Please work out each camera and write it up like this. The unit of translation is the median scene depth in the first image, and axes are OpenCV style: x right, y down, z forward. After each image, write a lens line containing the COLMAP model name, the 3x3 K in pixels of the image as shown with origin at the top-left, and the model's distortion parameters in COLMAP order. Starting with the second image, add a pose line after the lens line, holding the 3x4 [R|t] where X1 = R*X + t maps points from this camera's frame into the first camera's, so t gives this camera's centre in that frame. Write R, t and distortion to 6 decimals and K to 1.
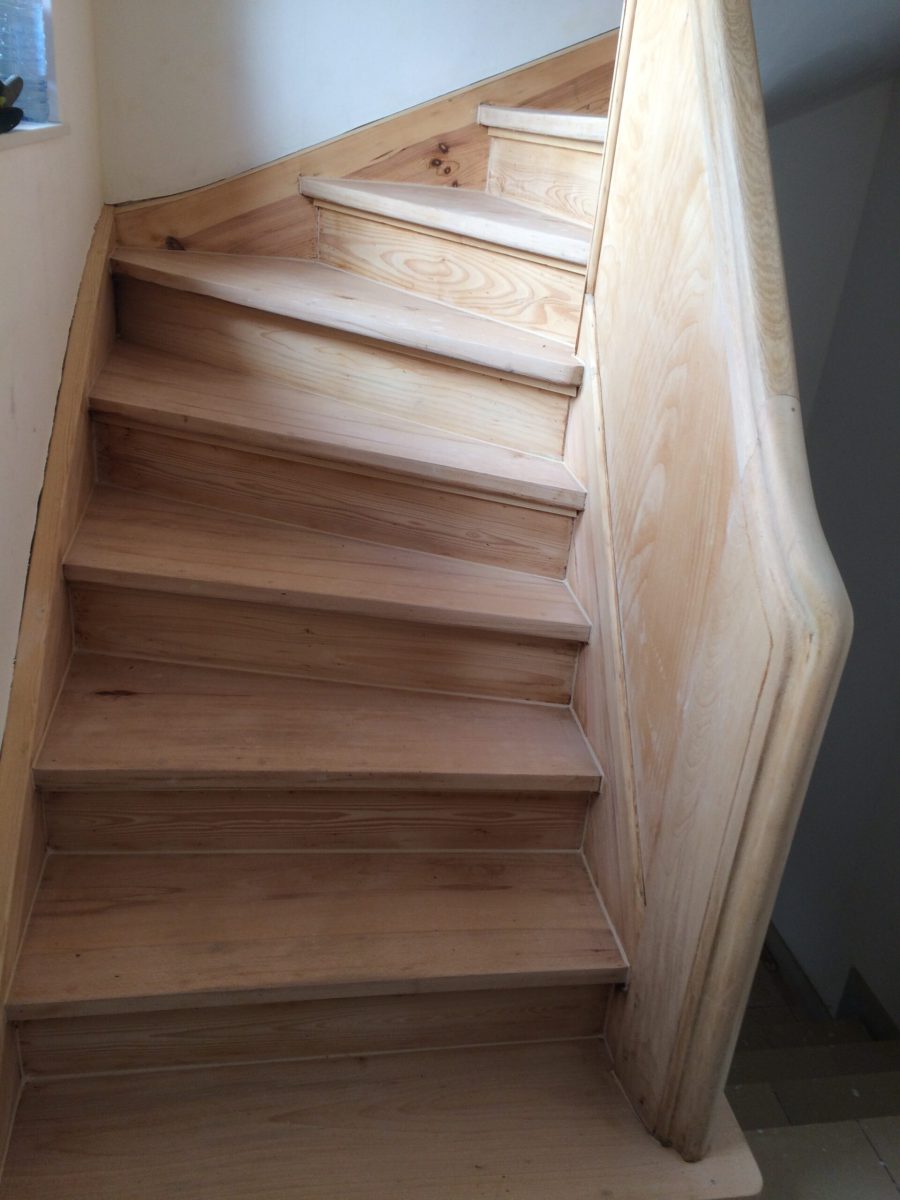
lens RADIAL K [[1026.6, 0, 450.0], [0, 1026.6, 600.0], [0, 0, 1]] dist [0.104811, -0.156894]
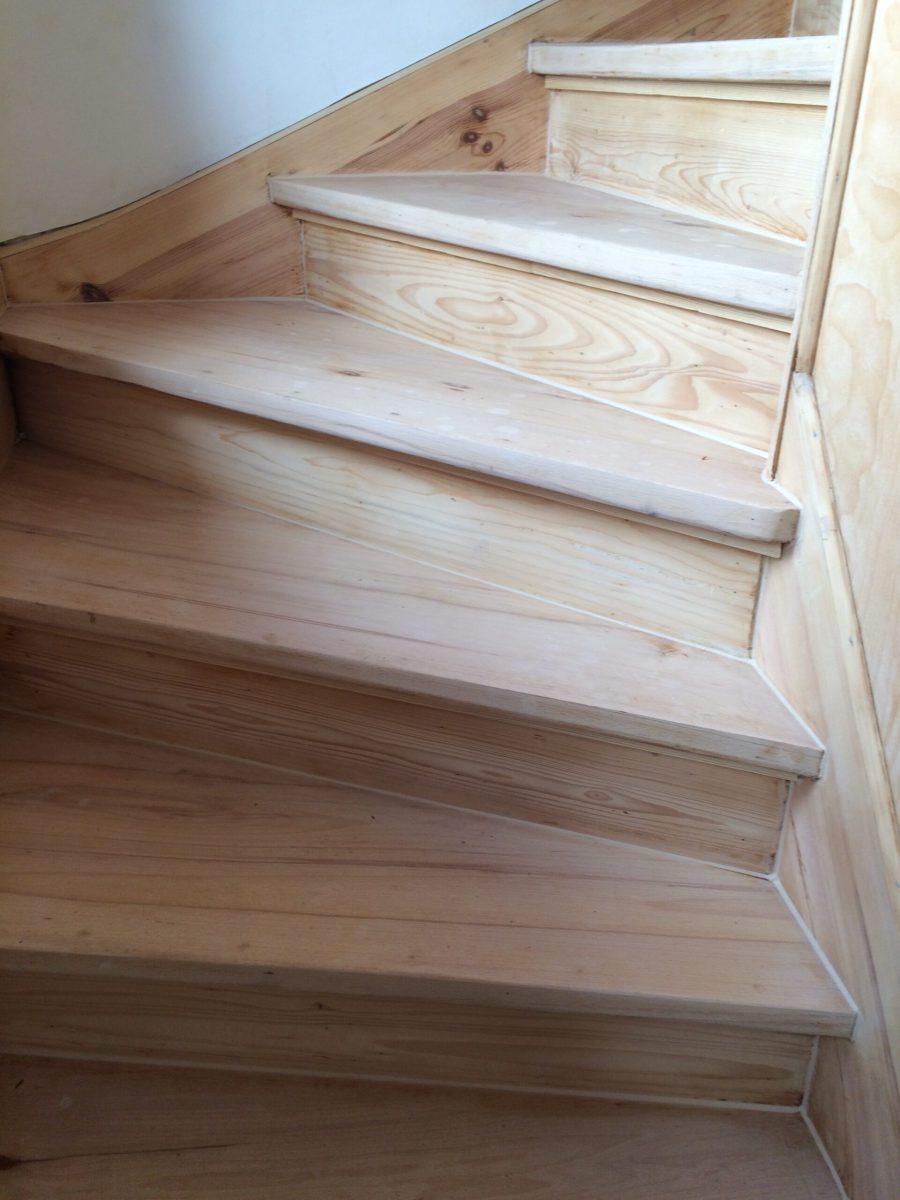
lens RADIAL K [[1026.6, 0, 450.0], [0, 1026.6, 600.0], [0, 0, 1]] dist [0.104811, -0.156894]
pose [[0.996713, -0.071758, -0.037613, -0.027082], [0.072941, 0.996853, 0.031060, -0.176702], [0.035266, -0.033701, 0.998810, 0.389788]]
